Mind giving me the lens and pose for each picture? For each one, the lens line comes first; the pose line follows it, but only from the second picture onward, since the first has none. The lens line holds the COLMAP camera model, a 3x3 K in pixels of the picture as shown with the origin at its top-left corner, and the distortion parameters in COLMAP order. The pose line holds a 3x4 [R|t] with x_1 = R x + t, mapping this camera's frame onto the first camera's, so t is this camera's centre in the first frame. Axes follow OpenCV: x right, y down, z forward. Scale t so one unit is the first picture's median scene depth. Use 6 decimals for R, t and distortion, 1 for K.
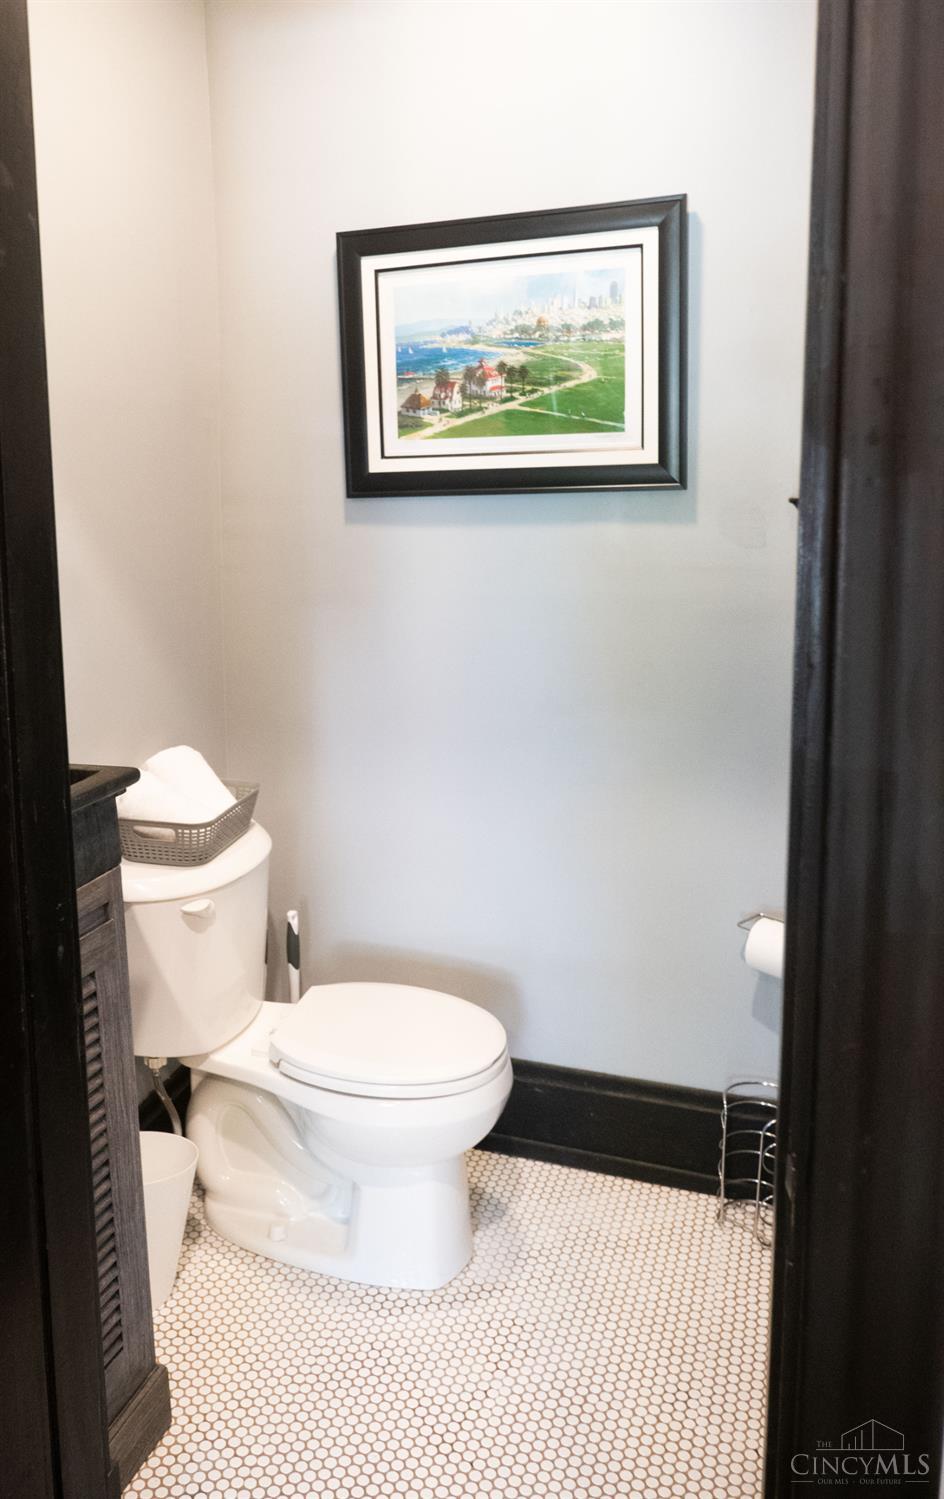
lens RADIAL K [[1207.4, 0, 402.5], [0, 1207.4, 651.4], [0, 0, 1]] dist [-0.026563, 0.003320]
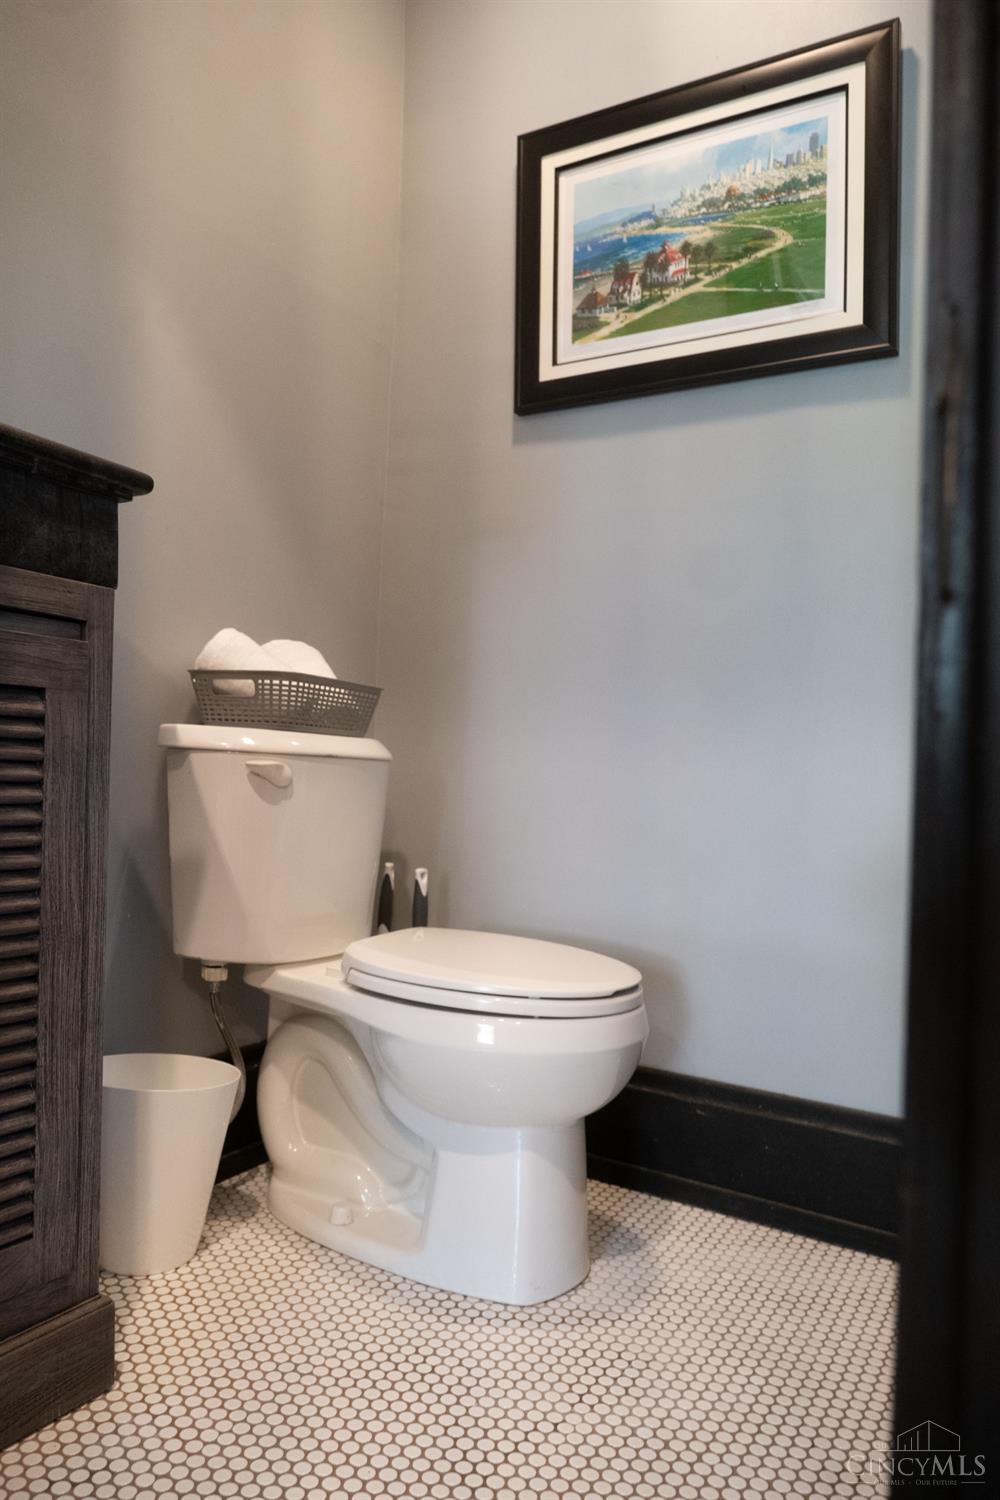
lens RADIAL K [[1078.2, 0, 500.0], [0, 1078.2, 750.0], [0, 0, 1]] dist [-0.017204, -0.000628]
pose [[0.983869, 0.045652, -0.172969, 0.103338], [-0.071399, 0.986750, -0.145692, 0.263186], [0.164026, 0.155692, 0.974092, 0.264526]]
